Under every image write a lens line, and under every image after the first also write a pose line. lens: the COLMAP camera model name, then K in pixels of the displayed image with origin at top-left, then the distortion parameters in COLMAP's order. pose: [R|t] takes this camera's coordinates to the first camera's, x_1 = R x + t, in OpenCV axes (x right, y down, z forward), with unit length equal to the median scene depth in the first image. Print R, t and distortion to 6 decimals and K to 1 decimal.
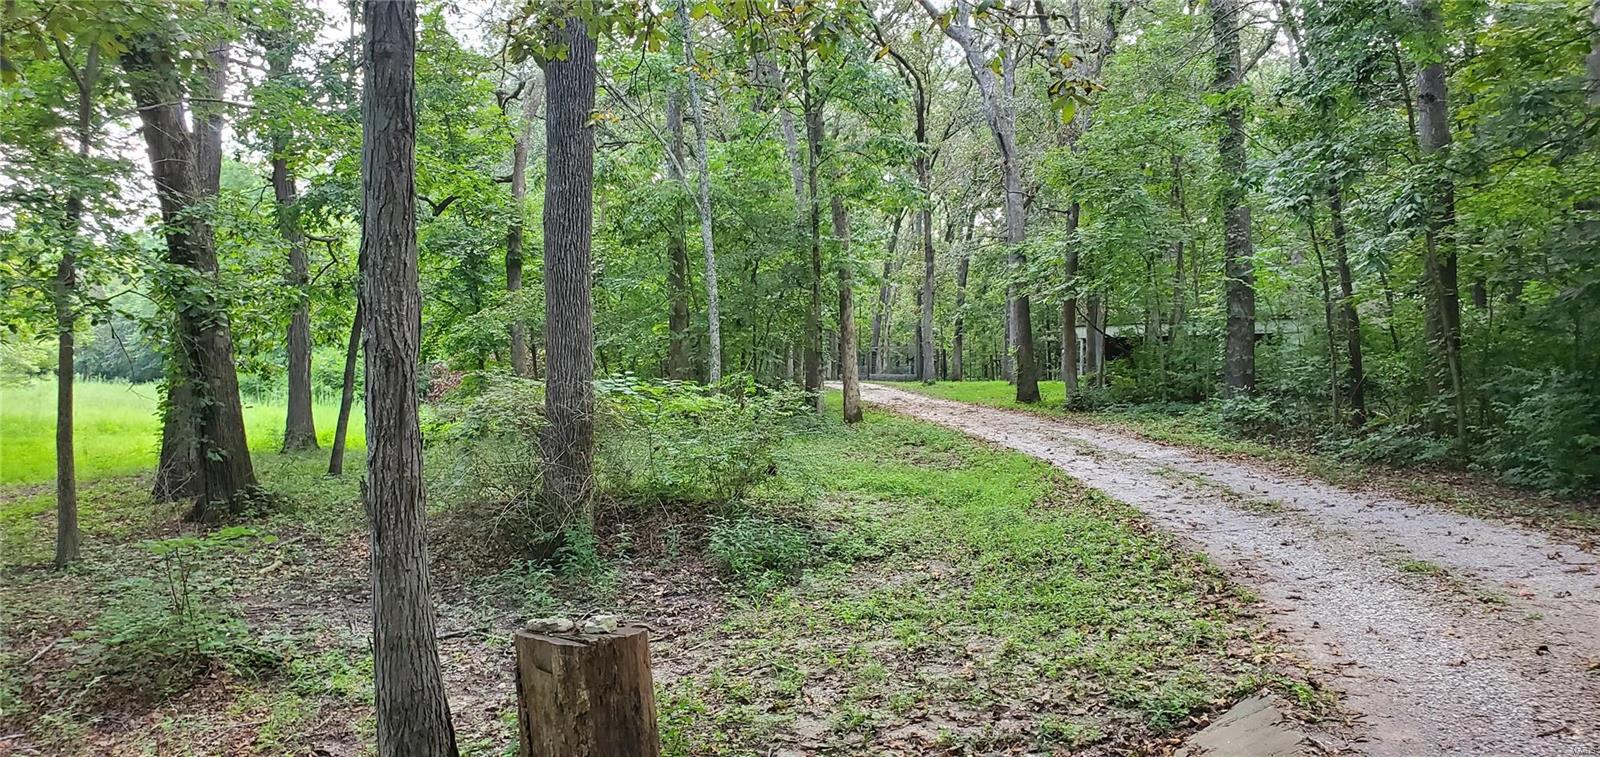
lens RADIAL K [[1234.6, 0, 769.5], [0, 1234.6, 381.5], [0, 0, 1]] dist [0.055229, -0.070445]
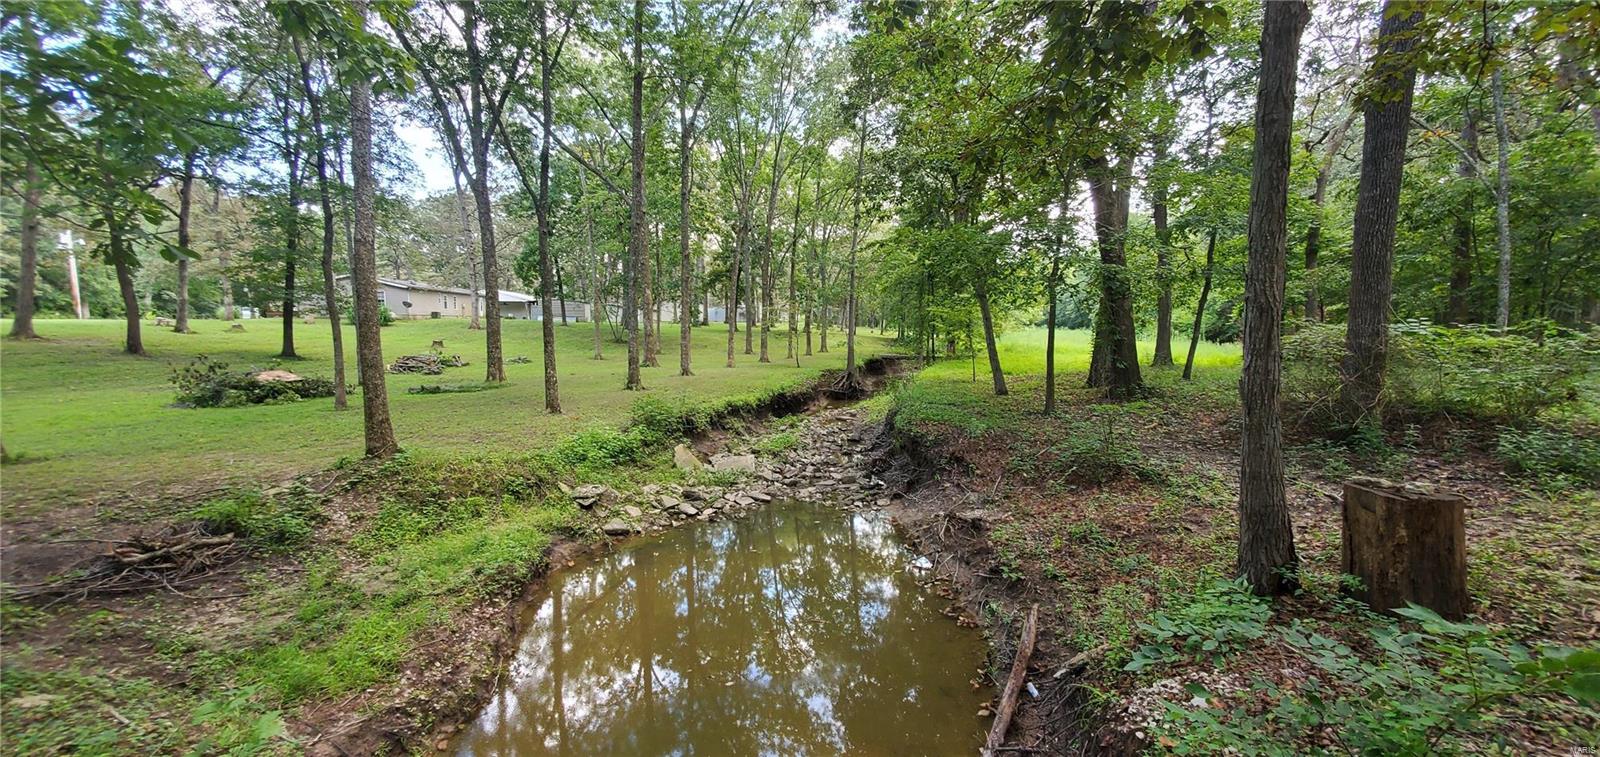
lens RADIAL K [[632.3, 0, 808.6], [0, 632.3, 381.9], [0, 0, 1]] dist [0.002757, -0.001777]
pose [[0.653413, 0.062595, -0.754410, -0.022874], [0.000133, 0.996566, 0.082803, 0.004184], [0.757002, -0.054205, 0.651160, -0.010878]]
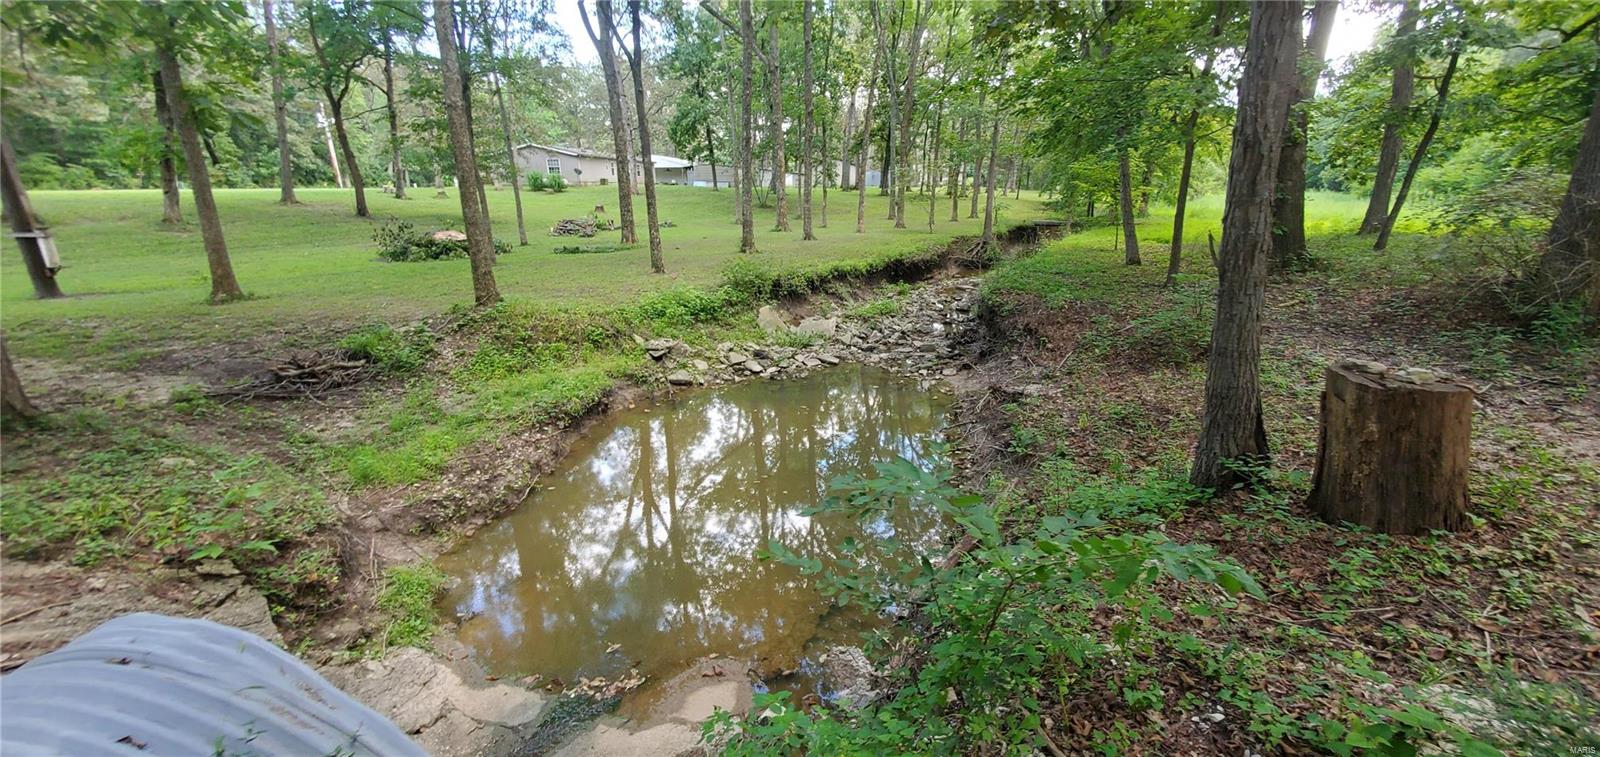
lens RADIAL K [[632.3, 0, 820.5], [0, 632.3, 382.7], [0, 0, 1]] dist [0.002757, -0.001777]
pose [[0.441931, 0.251171, -0.861168, 0.056487], [0.006634, 0.959060, 0.283127, 0.014173], [0.897024, -0.130836, 0.422172, 0.111601]]
